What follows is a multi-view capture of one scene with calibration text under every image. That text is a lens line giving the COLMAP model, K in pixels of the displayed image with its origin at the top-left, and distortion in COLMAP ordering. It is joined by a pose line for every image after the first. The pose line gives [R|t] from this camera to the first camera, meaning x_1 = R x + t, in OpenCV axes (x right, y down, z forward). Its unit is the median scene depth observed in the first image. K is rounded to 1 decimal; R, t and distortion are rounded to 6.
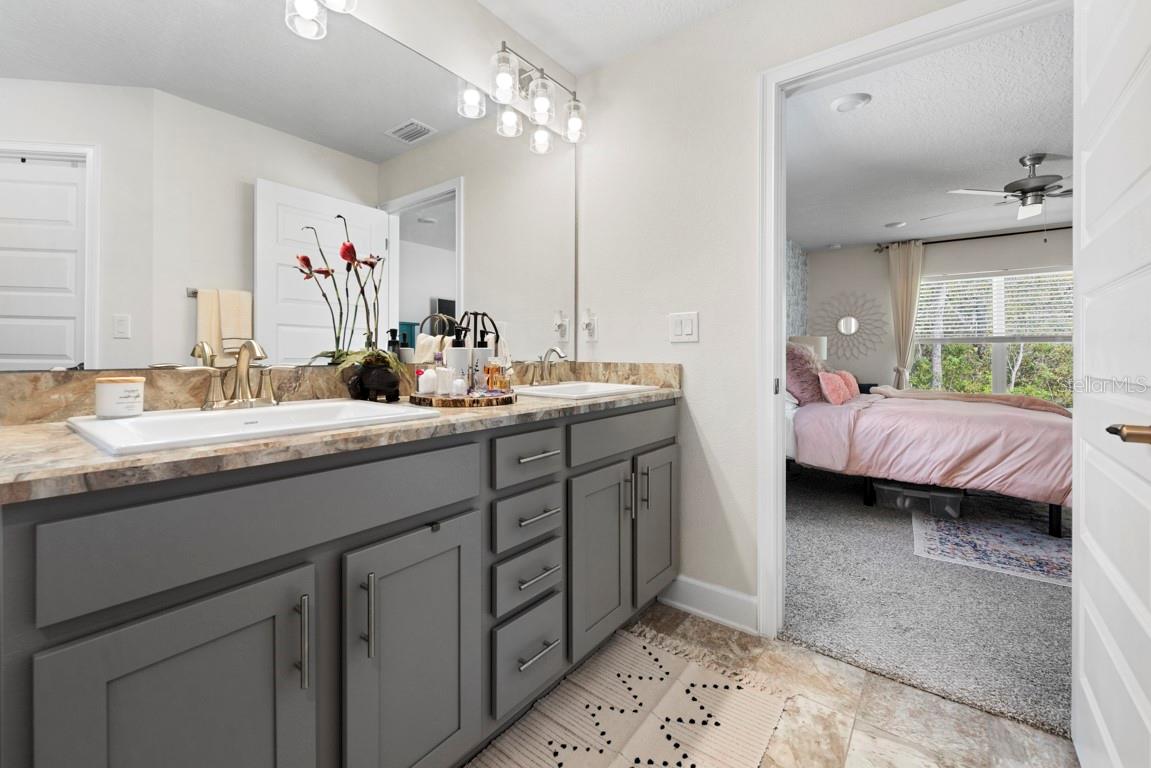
lens RADIAL K [[479.3, 0, 571.8], [0, 479.3, 351.6], [0, 0, 1]] dist [-0.003186, 0.000761]
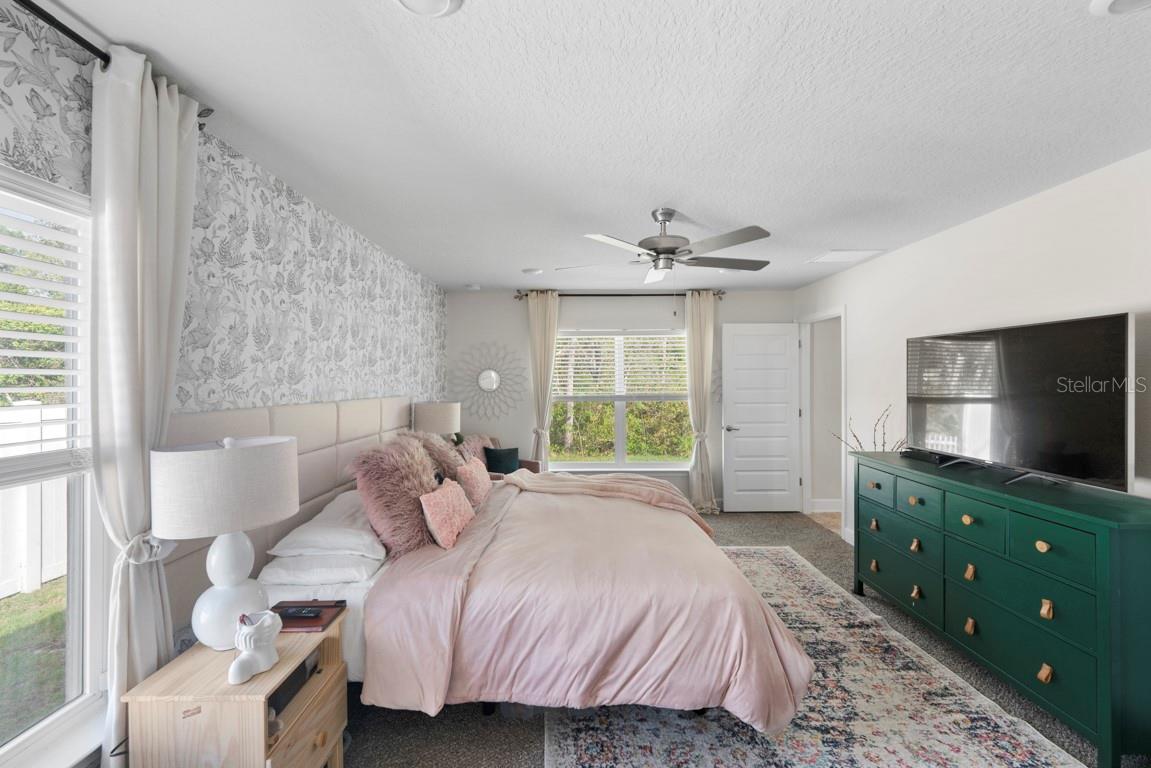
lens RADIAL K [[479.3, 0, 571.9], [0, 479.3, 379.2], [0, 0, 1]] dist [-0.003186, 0.000761]
pose [[0.791536, -0.006621, 0.611086, 0.357794], [0.003395, 0.999974, 0.006438, -0.133328], [-0.611113, -0.003021, 0.791538, 0.480282]]
